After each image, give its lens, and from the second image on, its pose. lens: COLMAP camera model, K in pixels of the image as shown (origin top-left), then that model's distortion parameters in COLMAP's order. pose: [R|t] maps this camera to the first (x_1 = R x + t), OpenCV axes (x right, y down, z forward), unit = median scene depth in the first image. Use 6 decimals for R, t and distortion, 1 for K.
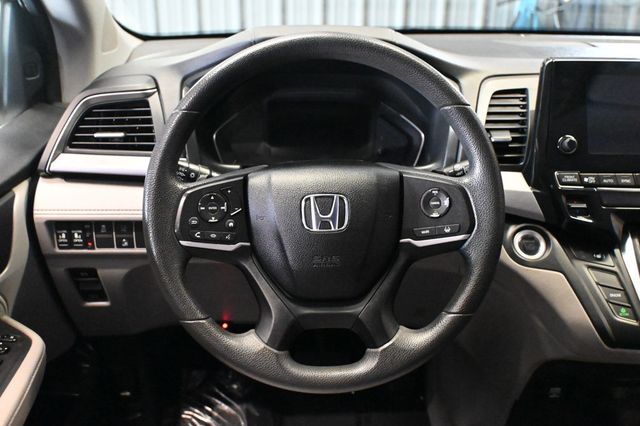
lens RADIAL K [[684.1, 0, 320.0], [0, 684.1, 213.0], [0, 0, 1]] dist [-0.008246, -0.009982]
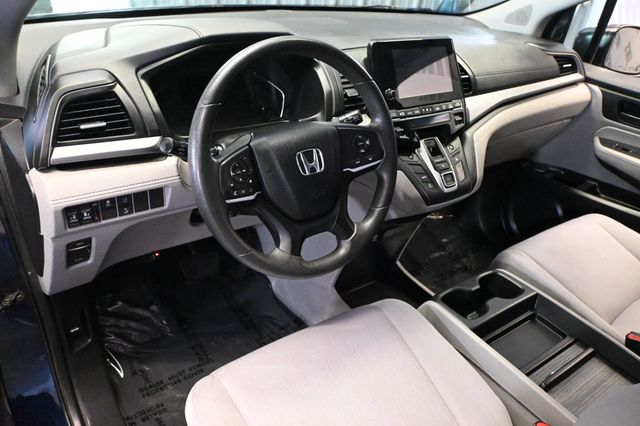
lens RADIAL K [[503.7, 0, 320.0], [0, 503.7, 213.0], [0, 0, 1]] dist [-0.001354, -0.000973]
pose [[0.811226, -0.230176, 0.537523, -0.497059], [0.125754, 0.966429, 0.224054, -0.113993], [-0.571050, -0.114163, 0.812938, 0.056709]]
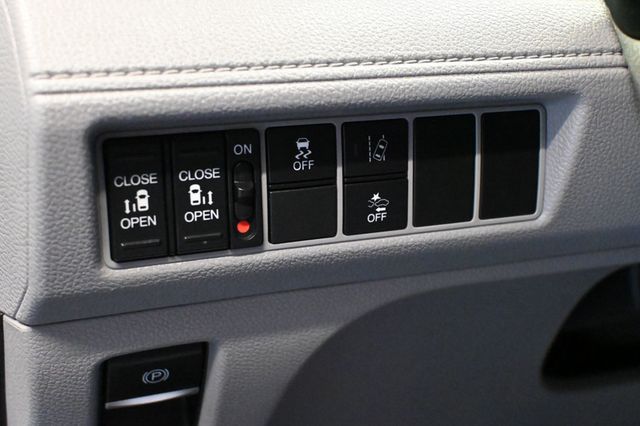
lens RADIAL K [[947.3, 0, 320.0], [0, 947.3, 213.0], [0, 0, 1]] dist [0.000358, 0.000541]
pose [[0.936838, -0.101553, 0.334696, -0.427086], [0.140083, 0.985762, -0.093002, 0.075672], [-0.320486, 0.134013, 0.937726, 0.684712]]
